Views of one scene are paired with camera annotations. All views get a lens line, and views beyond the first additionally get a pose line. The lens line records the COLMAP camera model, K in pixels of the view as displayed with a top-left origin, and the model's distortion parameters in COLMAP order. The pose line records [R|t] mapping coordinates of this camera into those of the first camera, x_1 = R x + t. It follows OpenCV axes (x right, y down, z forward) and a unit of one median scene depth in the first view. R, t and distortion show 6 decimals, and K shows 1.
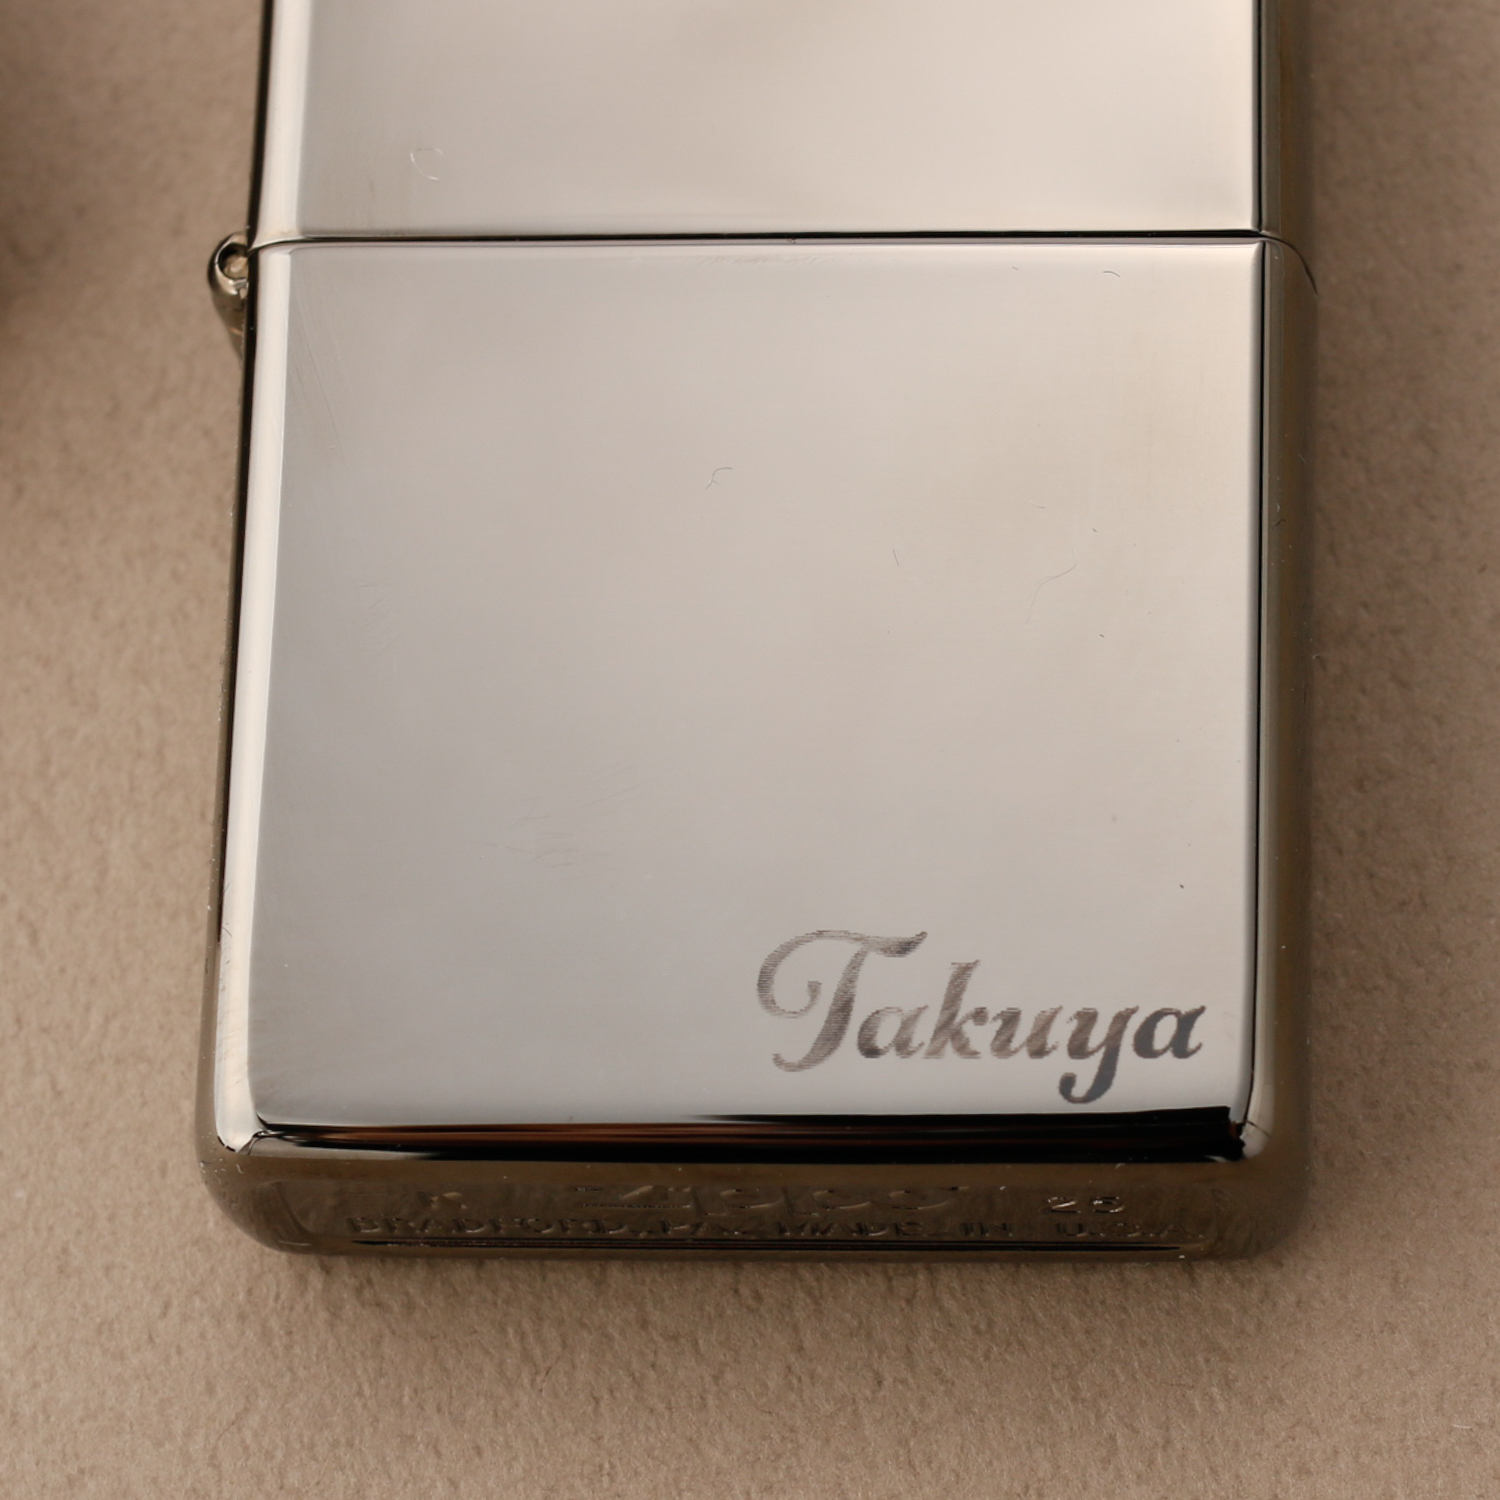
lens RADIAL K [[6560.1, 0, 743.9], [0, 6560.1, 764.2], [0, 0, 1]] dist [-0.074254, 0.000000]
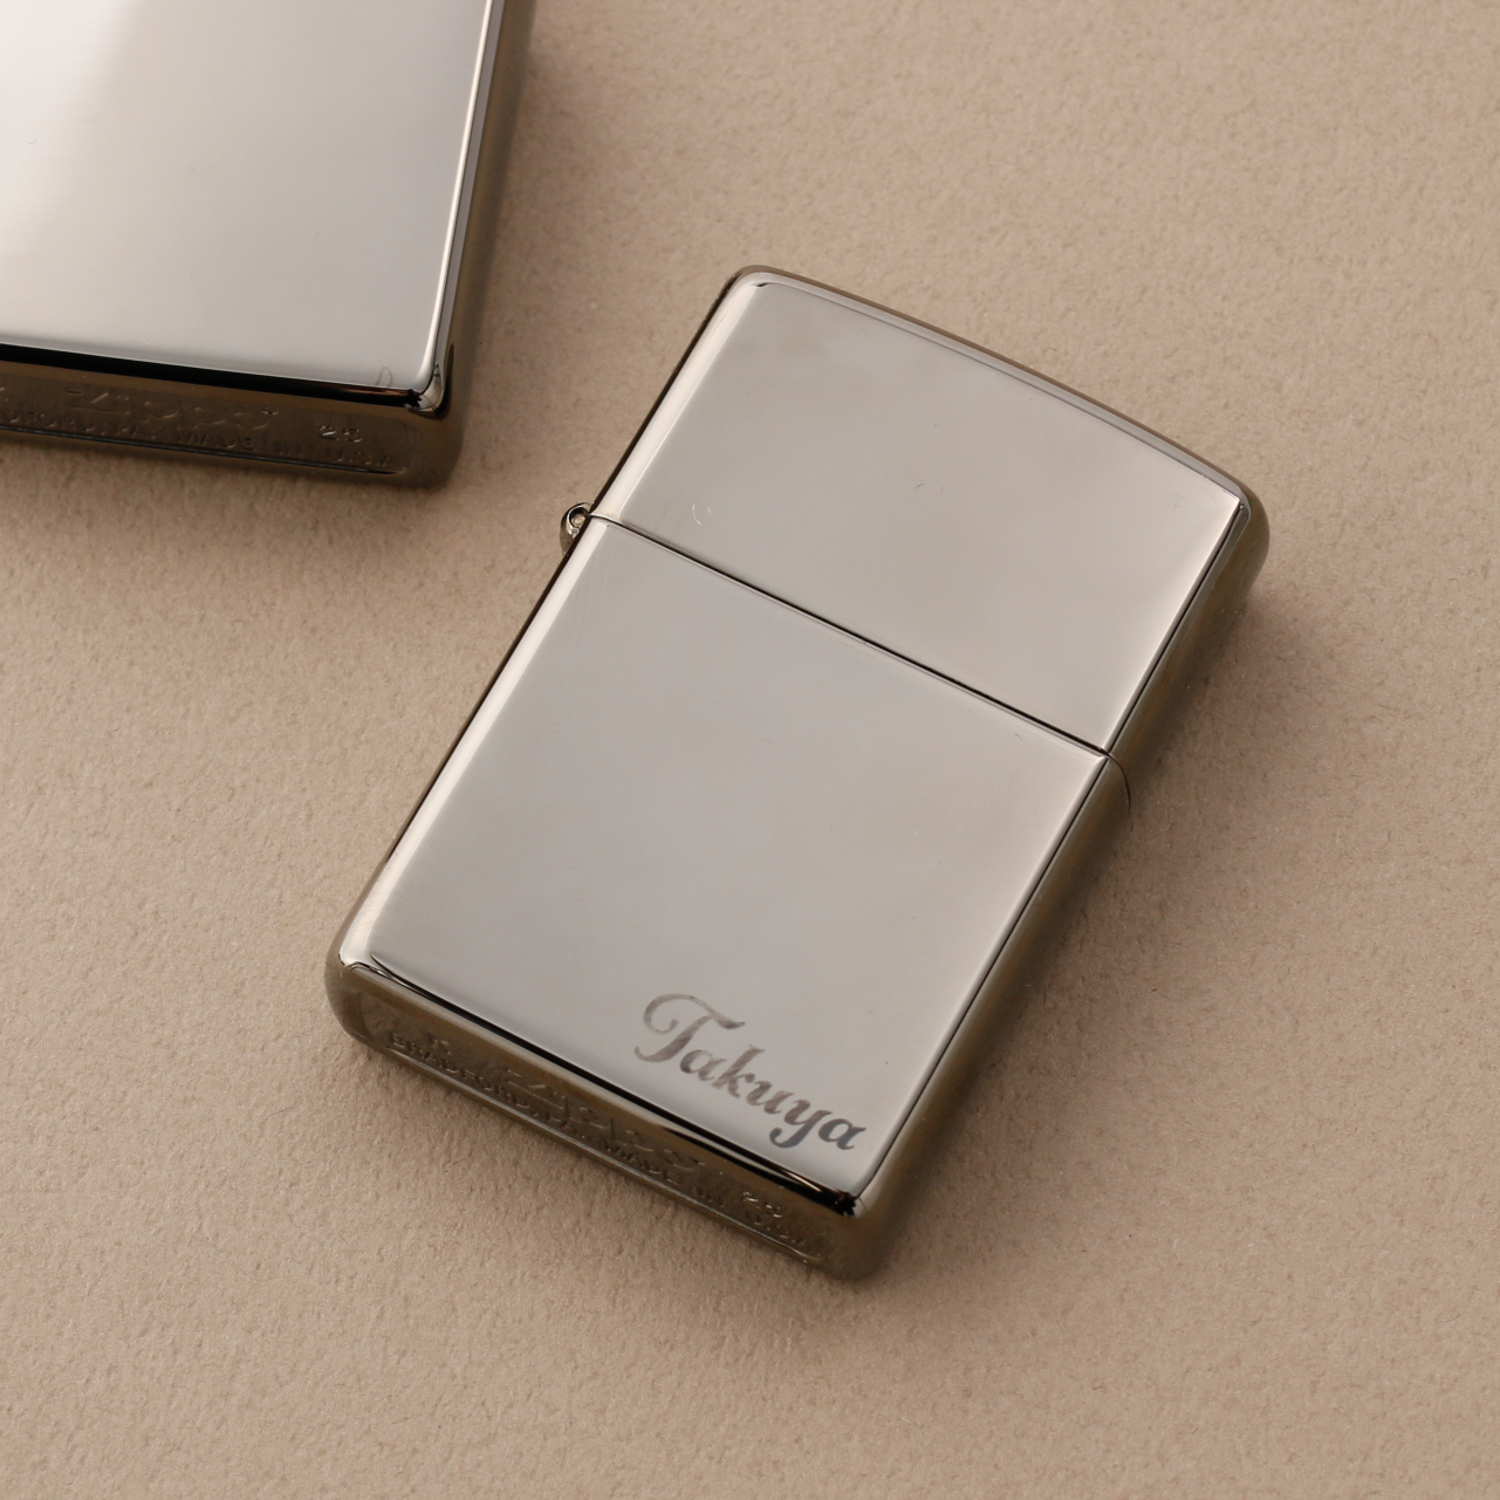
lens RADIAL K [[6560.1, 0, 757.1], [0, 6560.1, 744.8], [0, 0, 1]] dist [-0.074254, 0.000000]
pose [[0.893029, 0.429491, -0.134303, 0.228870], [-0.436911, 0.898995, -0.030262, 0.010103], [0.107740, 0.085704, 0.990478, -0.731166]]
